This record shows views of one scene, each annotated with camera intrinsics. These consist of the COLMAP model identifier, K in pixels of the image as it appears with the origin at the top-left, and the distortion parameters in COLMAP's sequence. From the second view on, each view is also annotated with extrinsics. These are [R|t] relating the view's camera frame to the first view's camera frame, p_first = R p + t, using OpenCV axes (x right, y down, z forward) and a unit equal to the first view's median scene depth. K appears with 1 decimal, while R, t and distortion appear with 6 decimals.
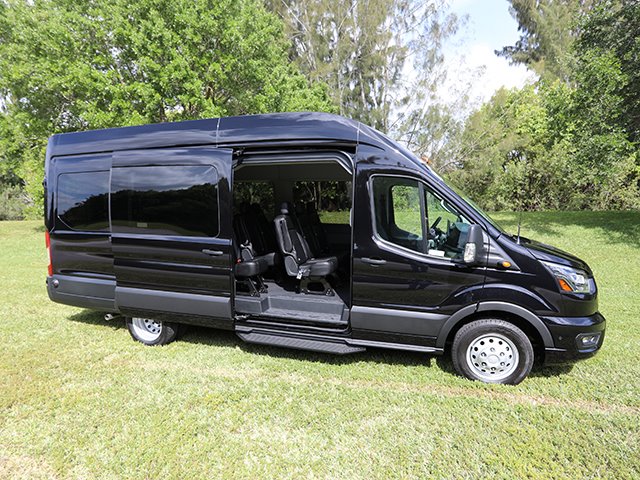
lens RADIAL K [[345.0, 0, 320.0], [0, 345.0, 240.0], [0, 0, 1]] dist [-0.036151, 0.002964]
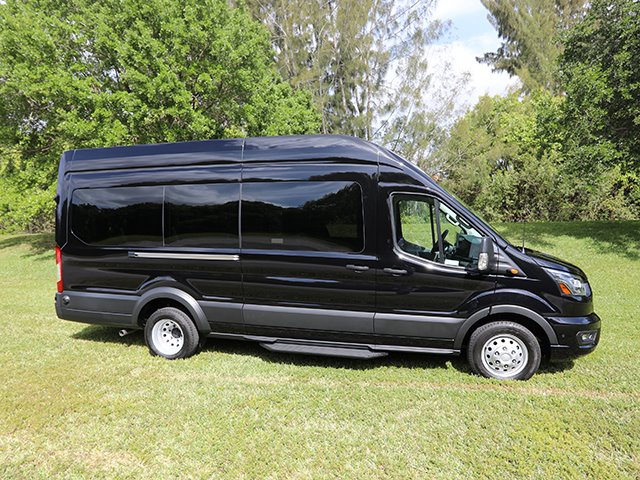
lens RADIAL K [[373.3, 0, 321.8], [0, 373.3, 233.2], [0, 0, 1]] dist [-0.037149, -0.000403]
pose [[0.998115, -0.008526, 0.060781, -0.100968], [0.012004, 0.998297, -0.057091, 0.004471], [-0.060191, 0.057713, 0.996517, -0.116662]]
